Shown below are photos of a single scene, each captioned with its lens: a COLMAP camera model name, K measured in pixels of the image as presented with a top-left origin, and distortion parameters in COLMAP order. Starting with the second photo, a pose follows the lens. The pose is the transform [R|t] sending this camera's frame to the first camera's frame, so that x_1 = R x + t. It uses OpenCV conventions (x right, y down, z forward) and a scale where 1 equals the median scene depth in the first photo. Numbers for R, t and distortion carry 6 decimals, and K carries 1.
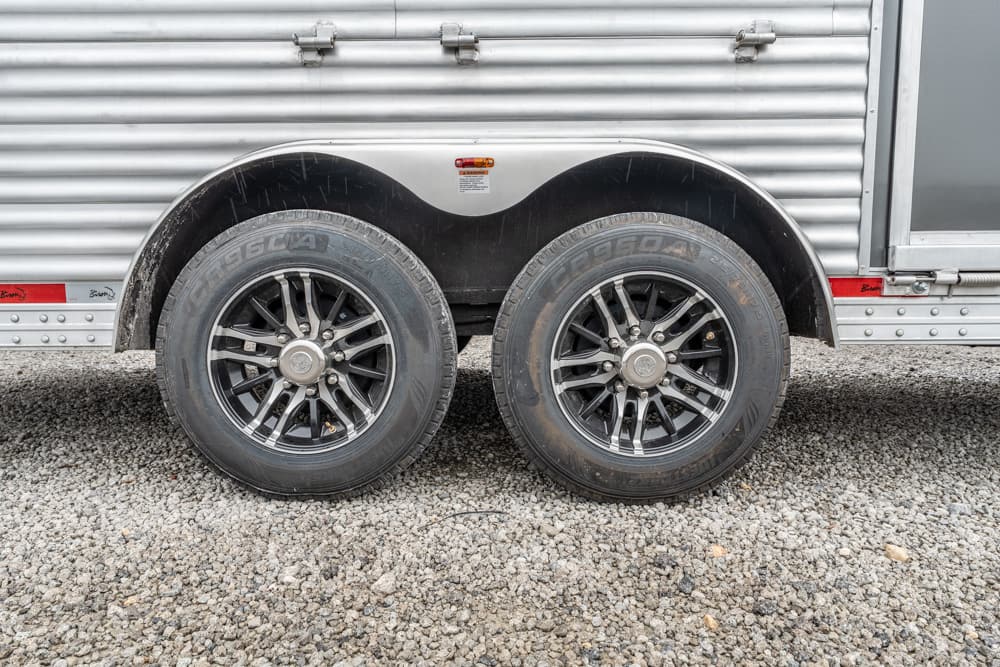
lens RADIAL K [[573.9, 0, 494.6], [0, 573.9, 331.2], [0, 0, 1]] dist [0.000988, 0.000990]
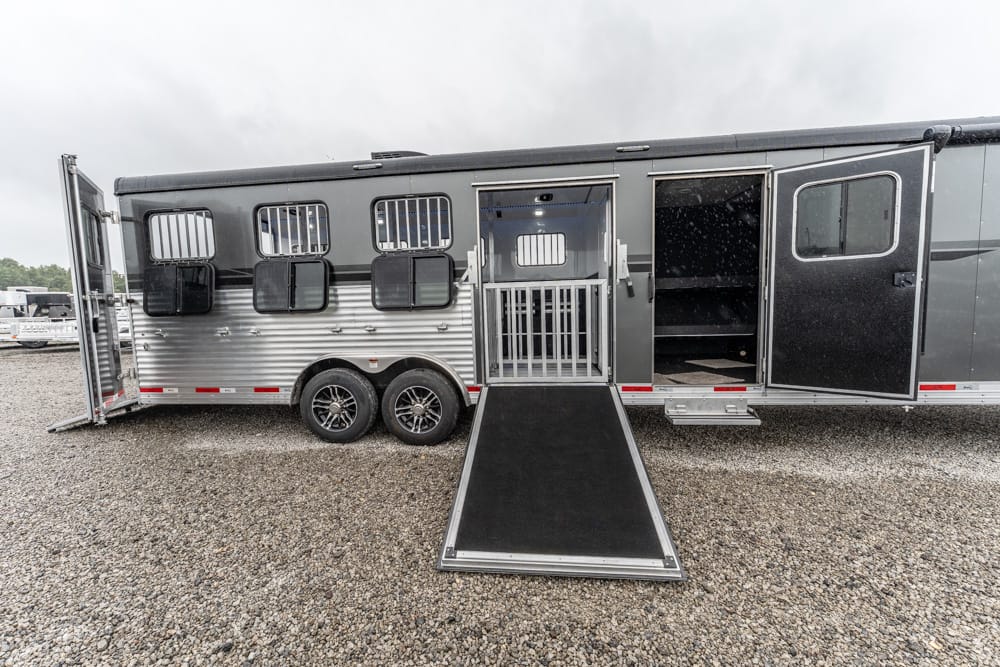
lens RADIAL K [[392.1, 0, 500.3], [0, 392.1, 335.9], [0, 0, 1]] dist [-0.000448, -0.000109]
pose [[0.994337, -0.010603, -0.105746, 1.082992], [0.010169, 0.999938, -0.004644, -0.417627], [0.105789, 0.003542, 0.994382, -1.562059]]
